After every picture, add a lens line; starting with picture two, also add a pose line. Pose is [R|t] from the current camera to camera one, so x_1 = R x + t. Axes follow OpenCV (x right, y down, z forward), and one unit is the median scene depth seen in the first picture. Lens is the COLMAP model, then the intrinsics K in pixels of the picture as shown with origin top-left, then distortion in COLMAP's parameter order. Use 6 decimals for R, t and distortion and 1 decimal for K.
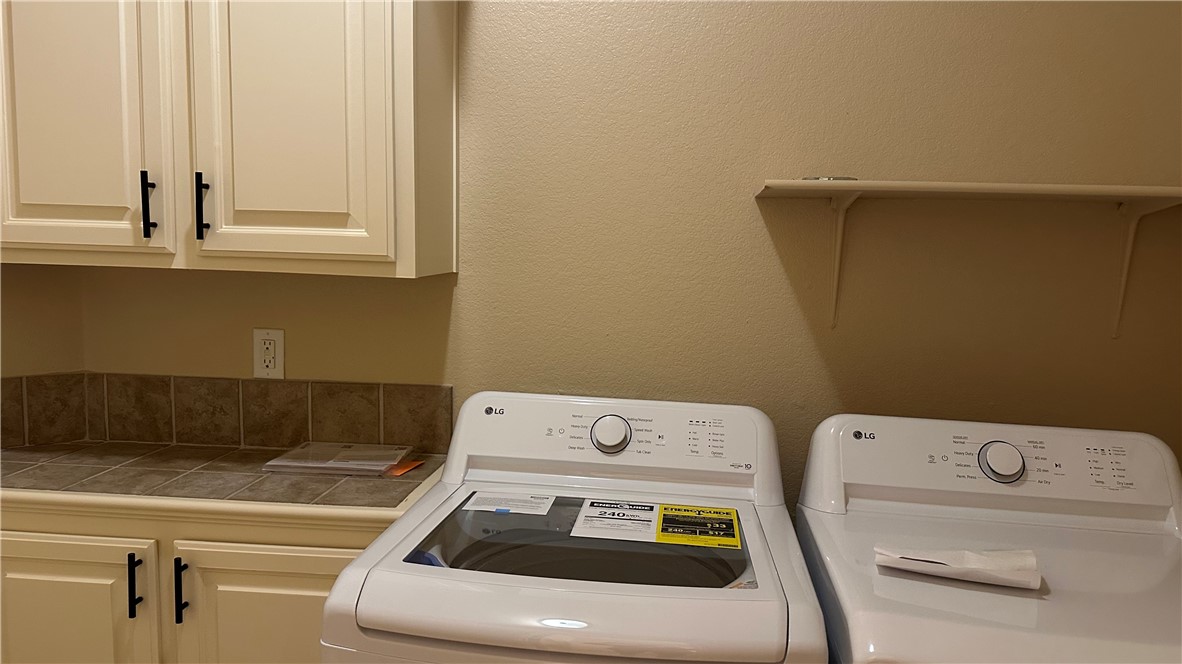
lens RADIAL K [[829.7, 0, 600.3], [0, 829.7, 330.3], [0, 0, 1]] dist [0.157487, -0.263173]
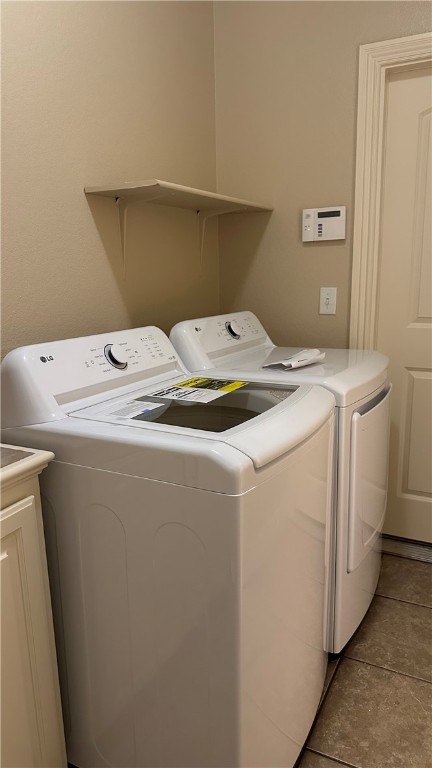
lens RADIAL K [[539.1, 0, 216.0], [0, 539.1, 384.0], [0, 0, 1]] dist [0.157487, -0.263173]
pose [[0.365854, -0.231327, 0.901465, -0.773845], [0.134506, 0.971590, 0.194734, 0.012160], [-0.920901, 0.050009, 0.386575, 0.483741]]
